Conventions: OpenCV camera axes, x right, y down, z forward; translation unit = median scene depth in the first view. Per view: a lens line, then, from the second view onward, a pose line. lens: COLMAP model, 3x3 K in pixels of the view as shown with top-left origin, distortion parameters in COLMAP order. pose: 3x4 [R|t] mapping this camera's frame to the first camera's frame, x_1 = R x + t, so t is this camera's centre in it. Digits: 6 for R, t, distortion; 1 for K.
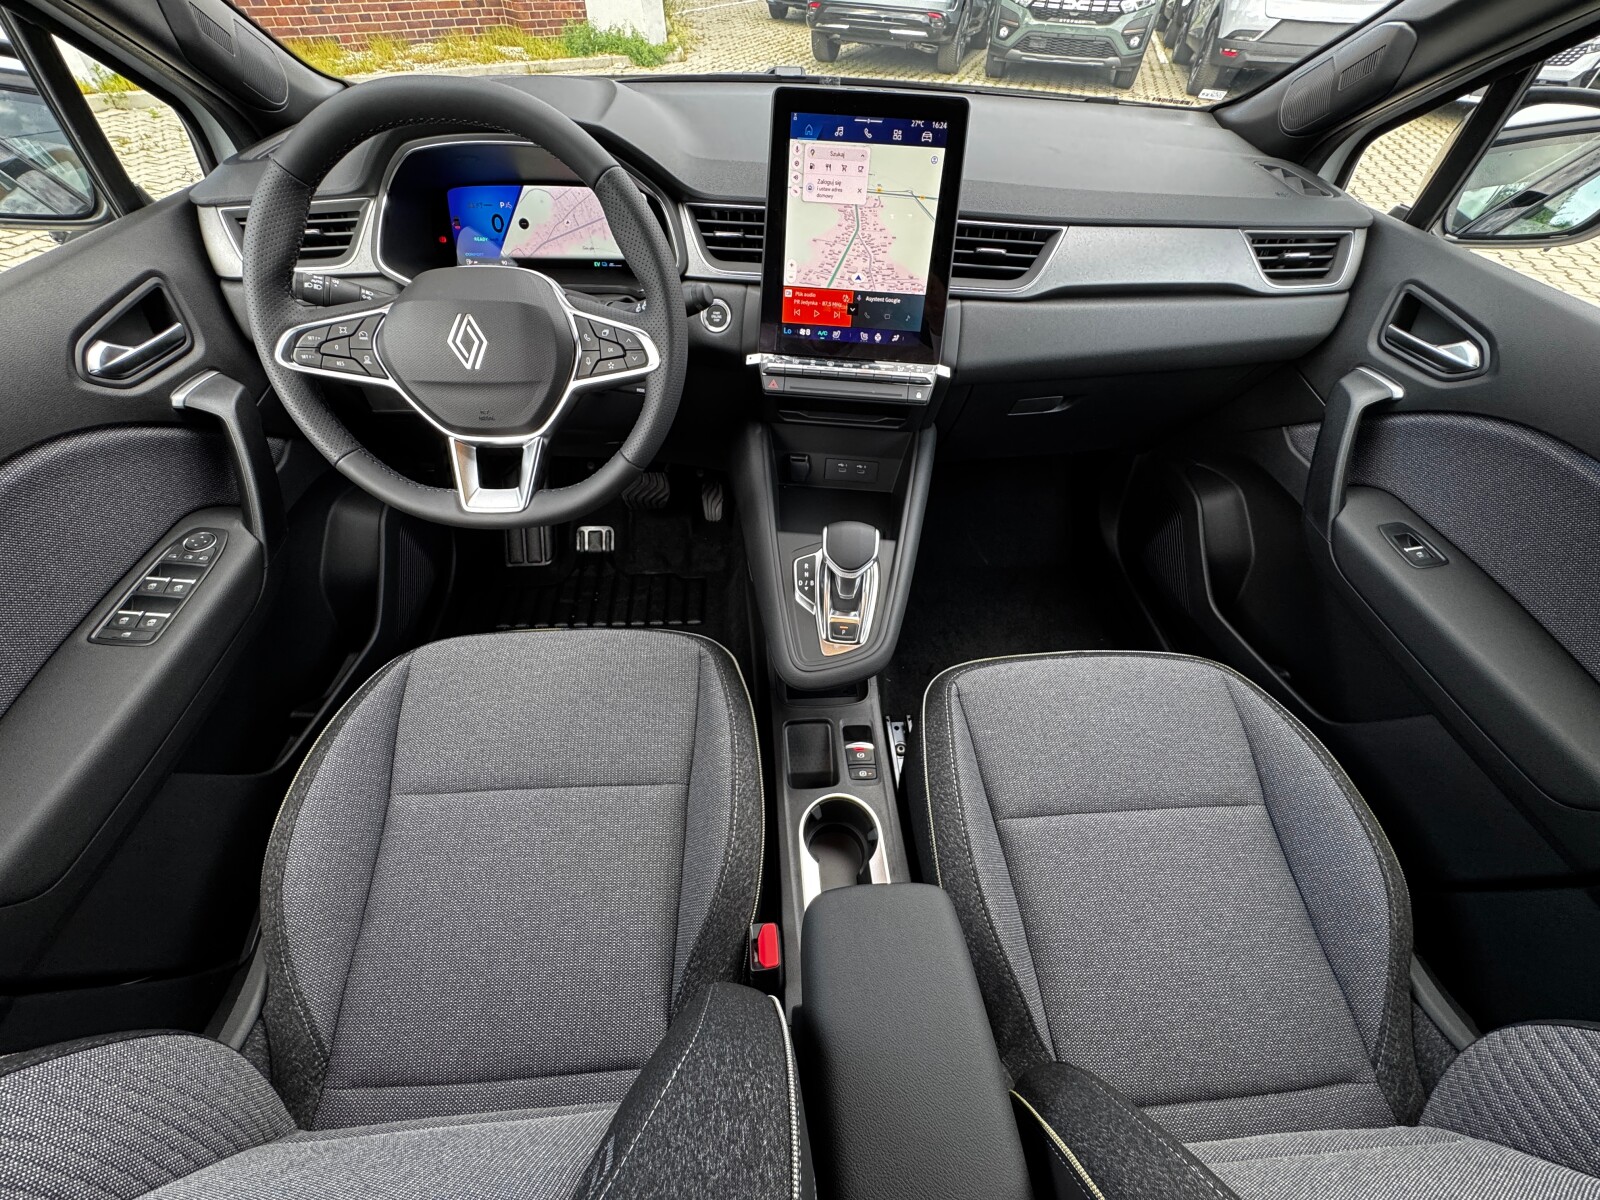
lens RADIAL K [[655.6, 0, 805.4], [0, 655.6, 596.4], [0, 0, 1]] dist [0.002939, -0.000354]
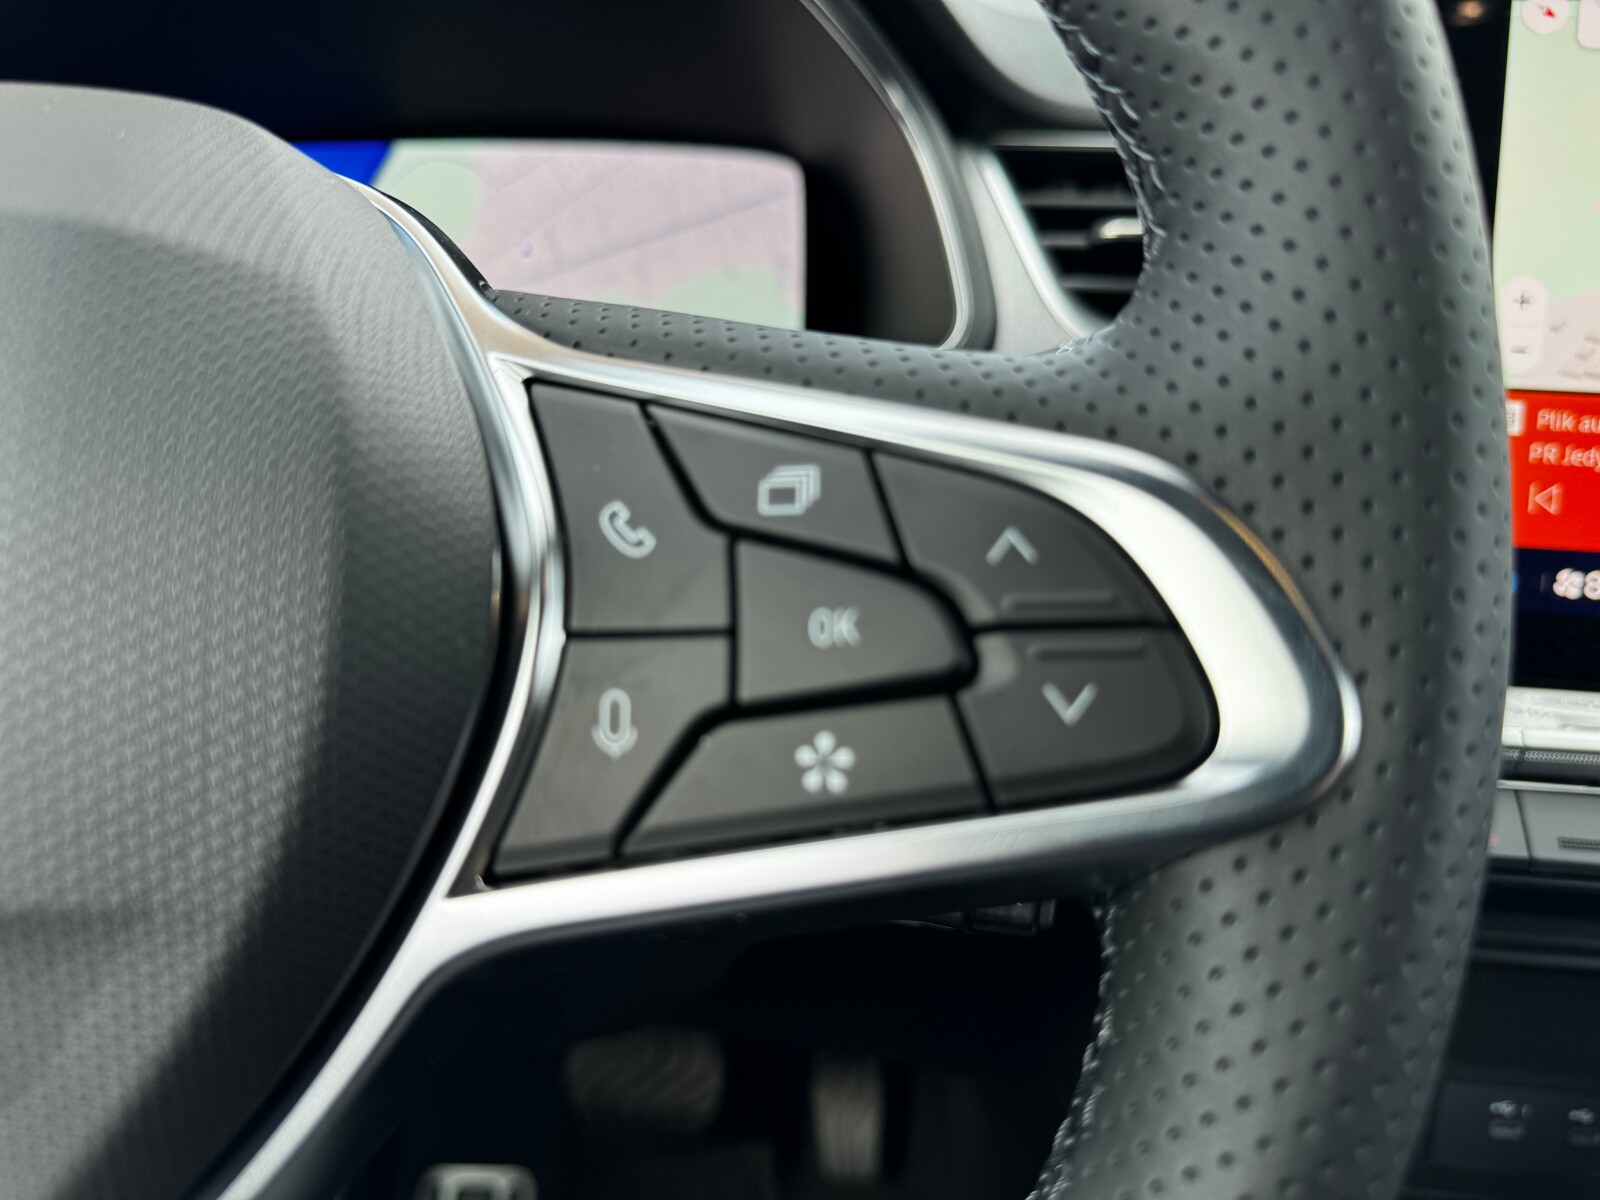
lens RADIAL K [[1160.8, 0, 800.0], [0, 1160.8, 600.0], [0, 0, 1]] dist [0.127947, -0.285509]
pose [[0.998315, 0.001874, -0.057995, -0.239219], [-0.025841, 0.909257, -0.415432, -0.246667], [0.051954, 0.416231, 0.907773, 0.676699]]
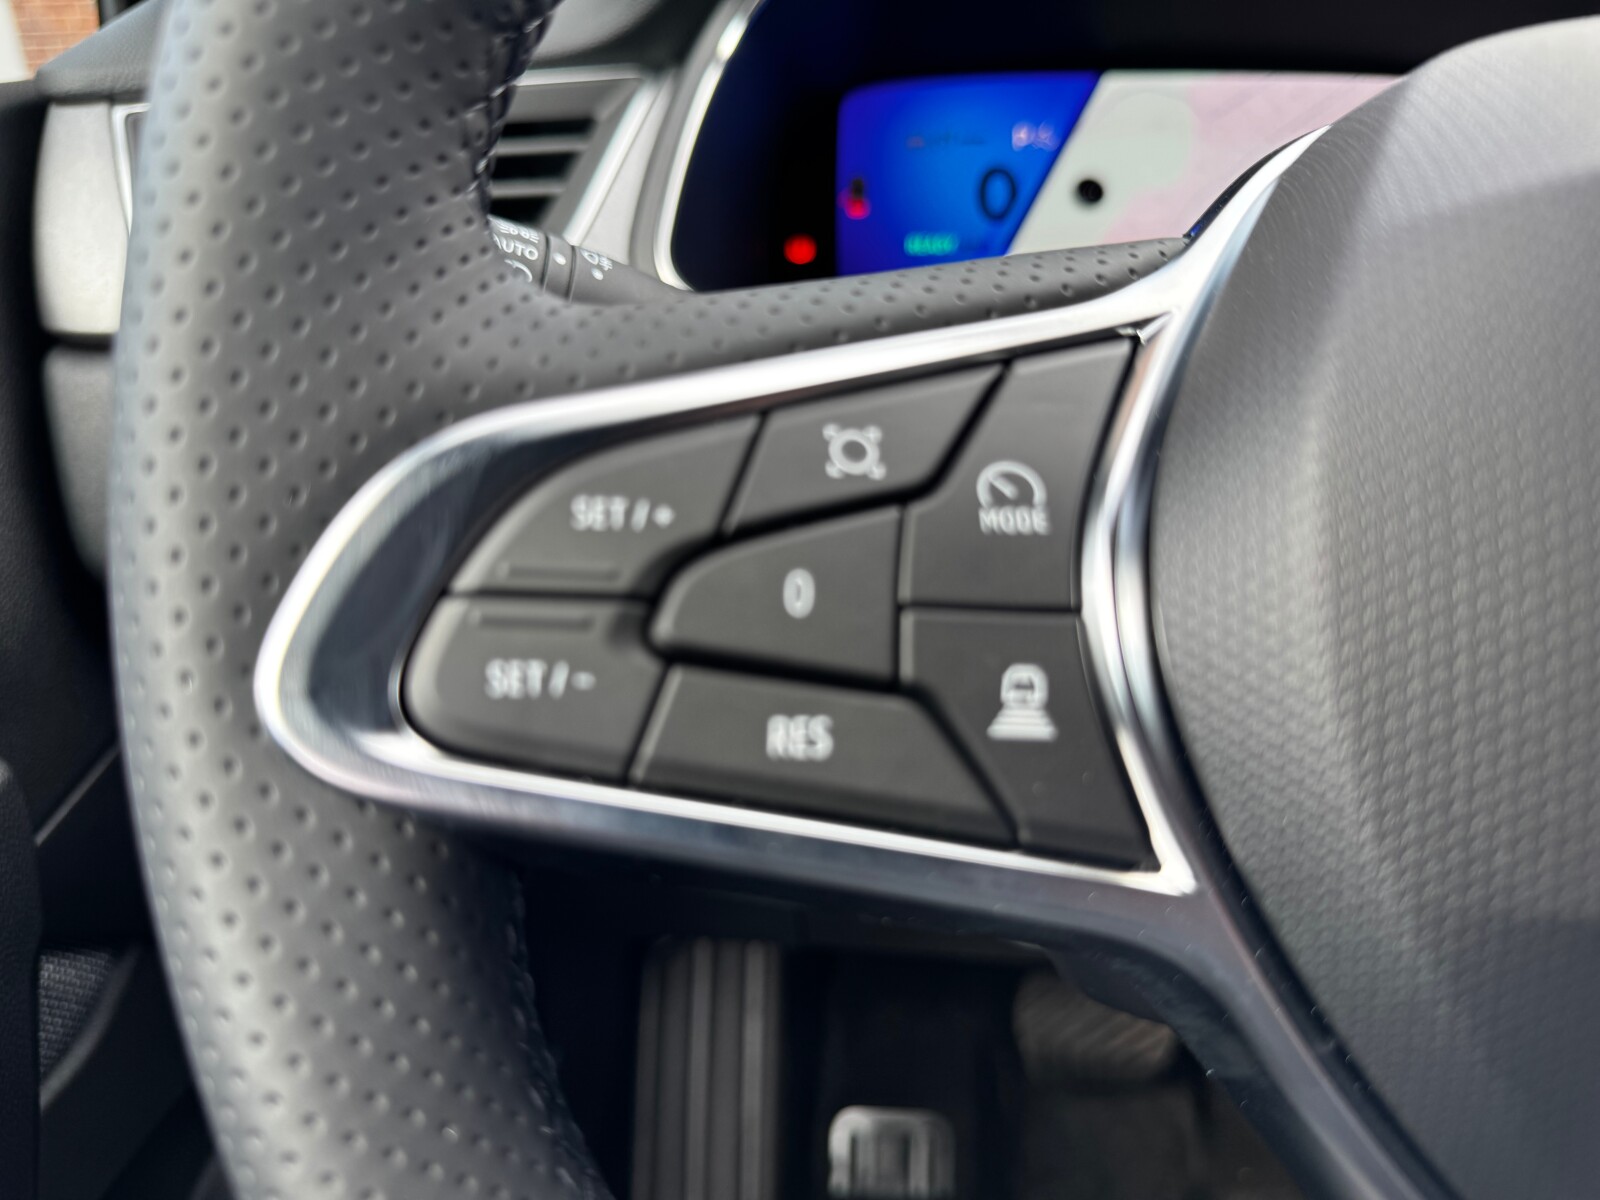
lens RADIAL K [[1117.7, 0, 797.6], [0, 1117.7, 596.9], [0, 0, 1]] dist [0.000864, 0.000369]
pose [[0.993704, 0.002079, -0.112020, -0.566316], [-0.041950, 0.934002, -0.354796, -0.256572], [0.103889, 0.357262, 0.928209, 0.679225]]
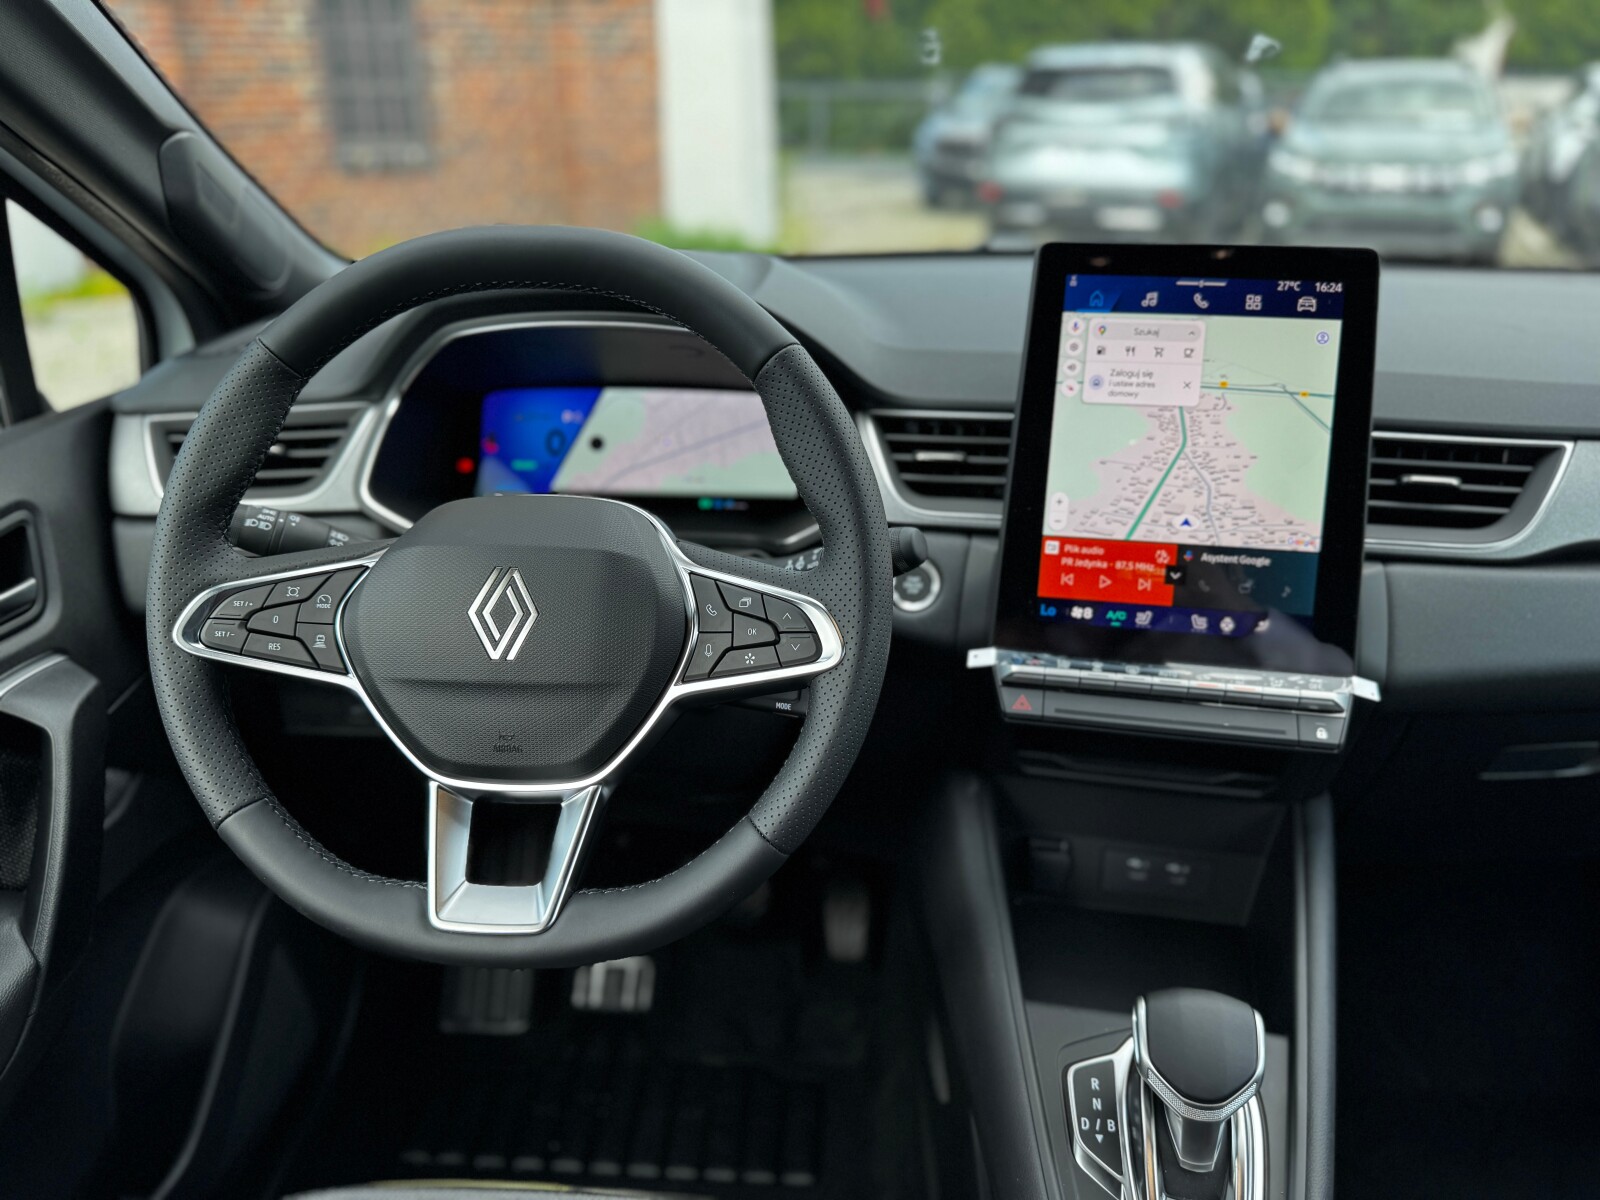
lens RADIAL K [[1160.8, 0, 800.0], [0, 1160.8, 600.0], [0, 0, 1]] dist [0.127947, -0.285509]
pose [[0.991271, 0.015786, -0.130888, -0.108824], [-0.066364, 0.917596, -0.391935, -0.021934], [0.113915, 0.397200, 0.910635, 0.098930]]
